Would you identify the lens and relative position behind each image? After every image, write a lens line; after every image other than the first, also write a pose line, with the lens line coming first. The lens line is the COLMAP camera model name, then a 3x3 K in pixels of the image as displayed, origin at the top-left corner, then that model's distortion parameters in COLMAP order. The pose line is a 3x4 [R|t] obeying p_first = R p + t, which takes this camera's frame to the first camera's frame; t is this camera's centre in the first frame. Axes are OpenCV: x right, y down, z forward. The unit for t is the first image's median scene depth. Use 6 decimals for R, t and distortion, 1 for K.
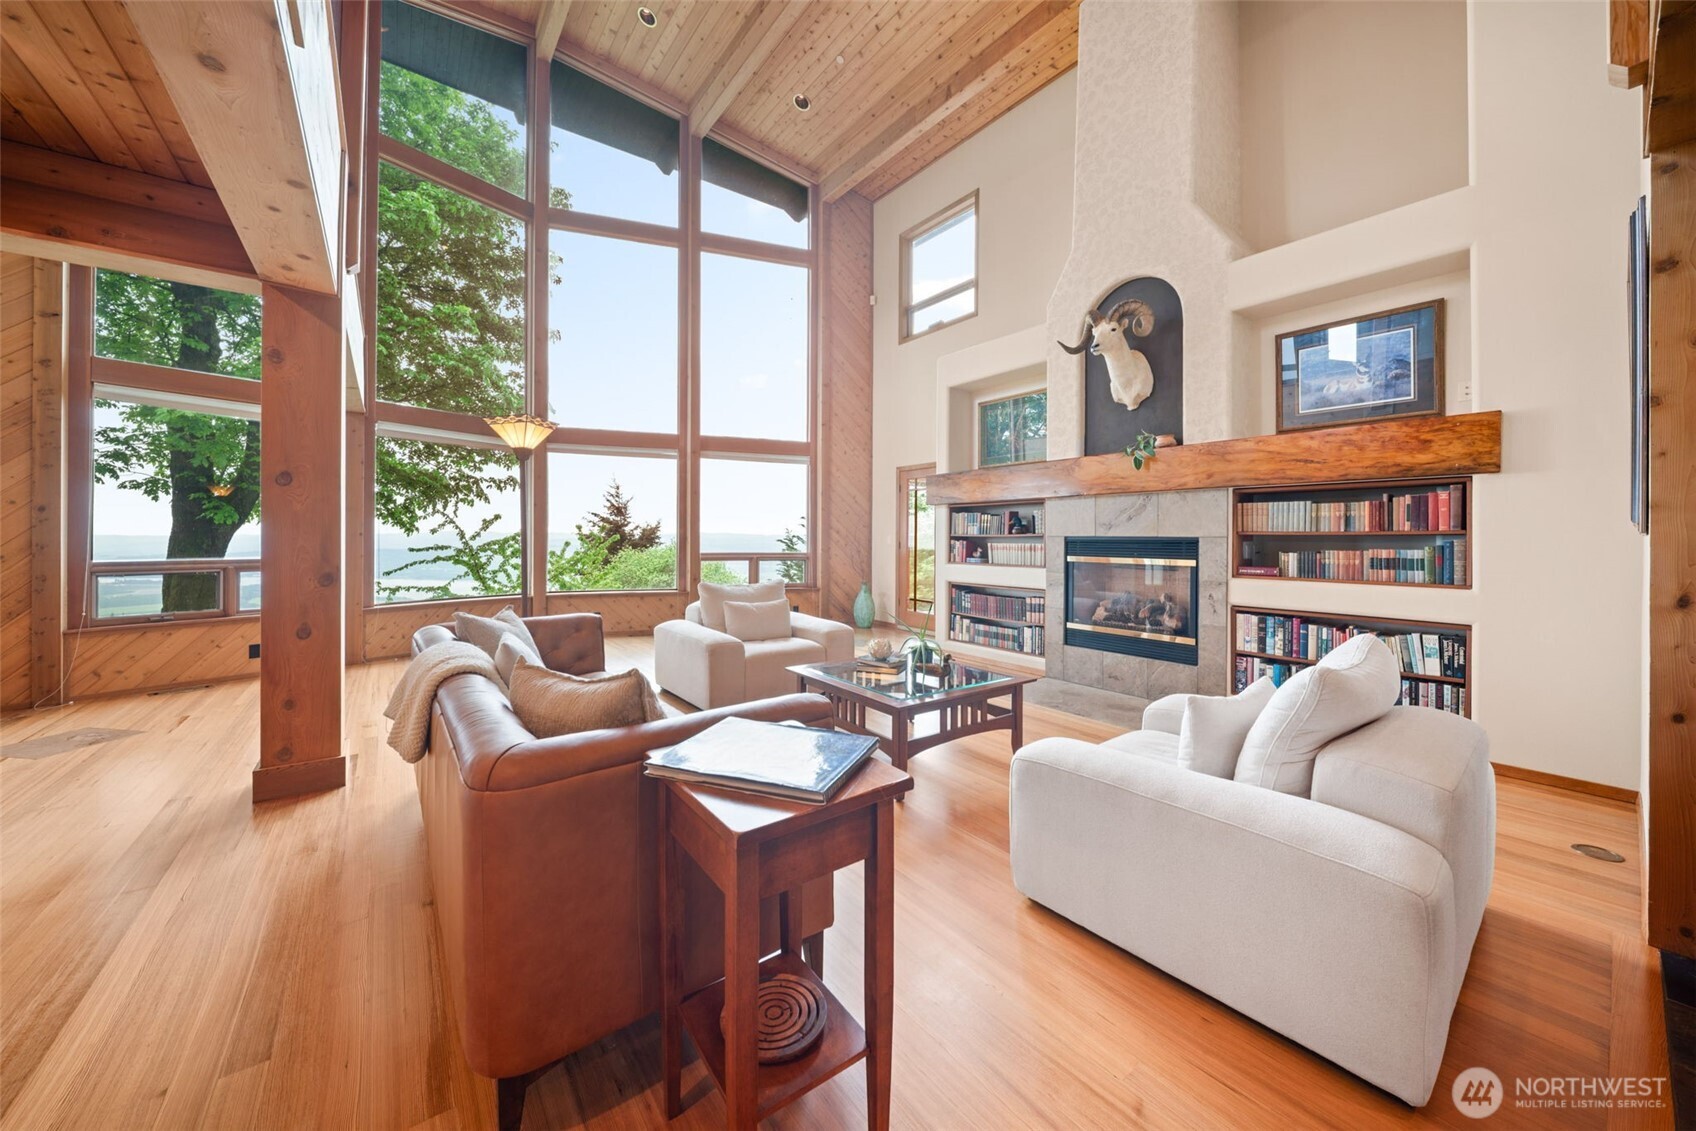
lens RADIAL K [[592.0, 0, 847.2], [0, 592.0, 538.5], [0, 0, 1]] dist [0.000767, 0.000033]
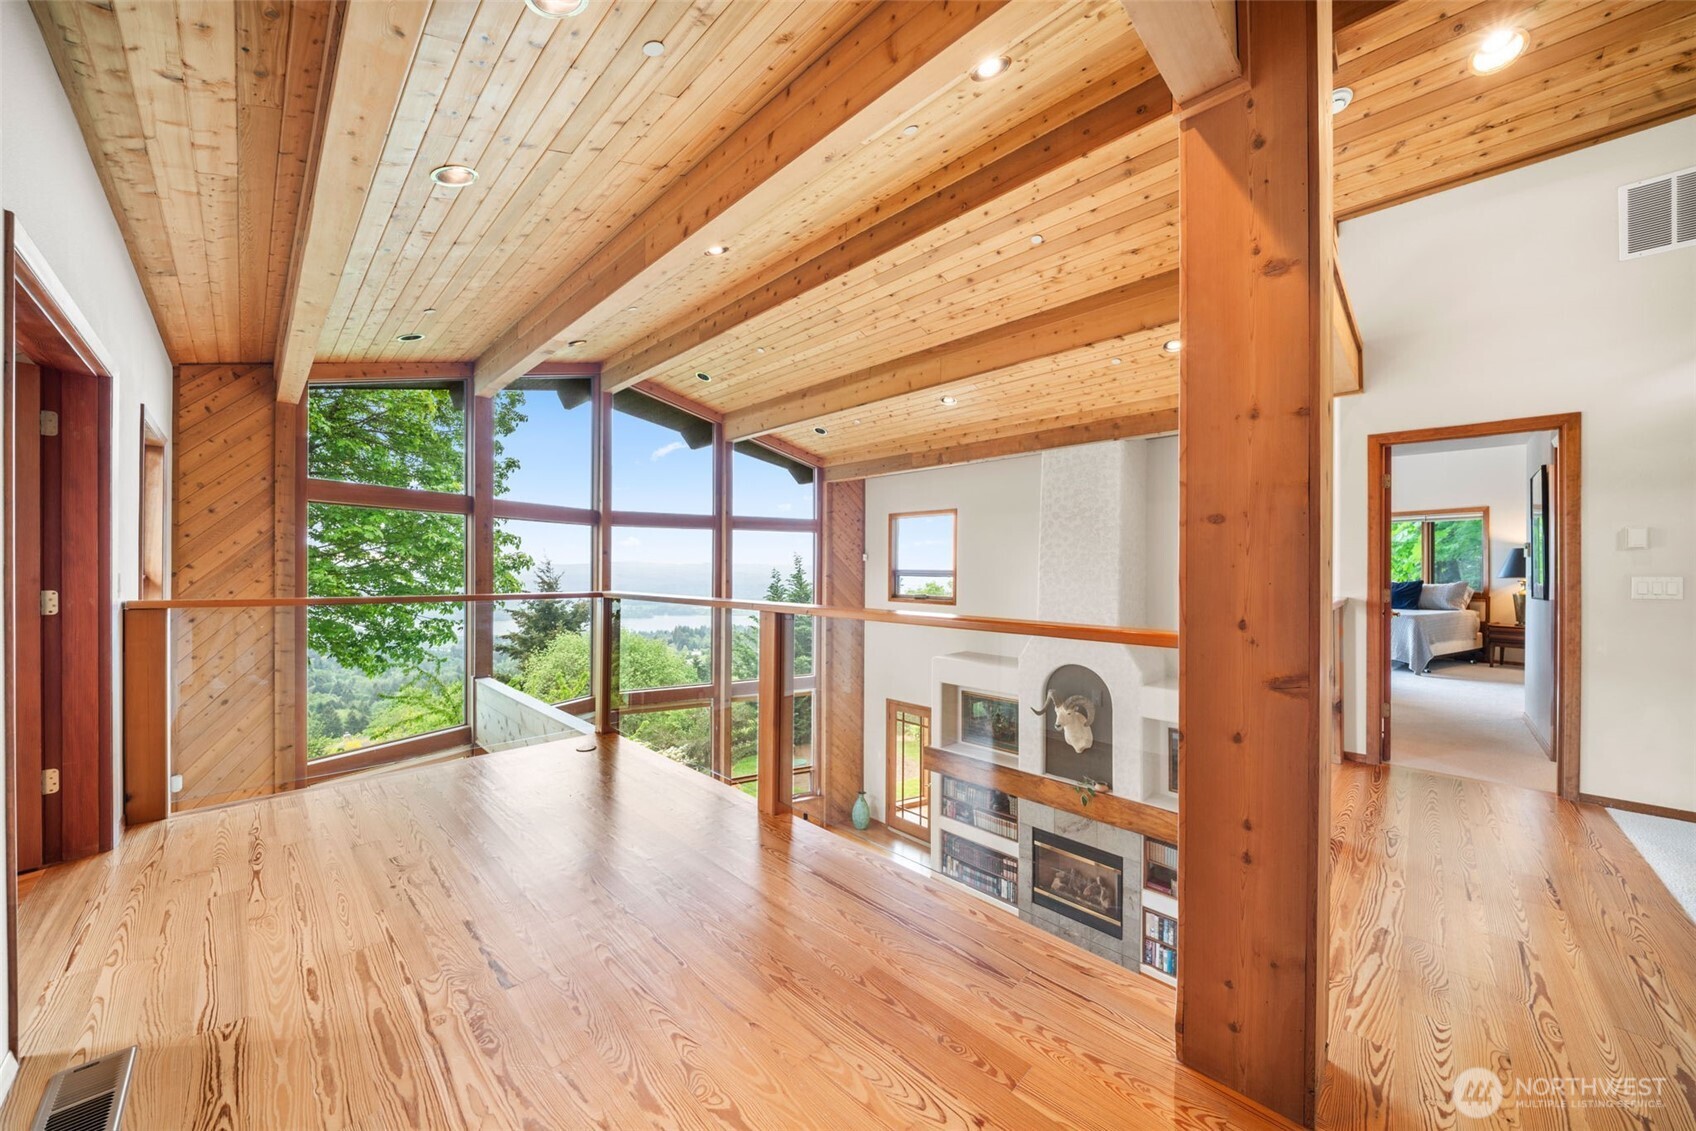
lens RADIAL K [[585.6, 0, 848.0], [0, 585.6, 565.5], [0, 0, 1]] dist [0.001732, -0.000027]
pose [[0.989249, 0.001704, 0.146233, -0.243626], [-0.001193, 0.999993, -0.003583, -0.541550], [-0.146238, 0.003370, 0.989244, -0.293885]]
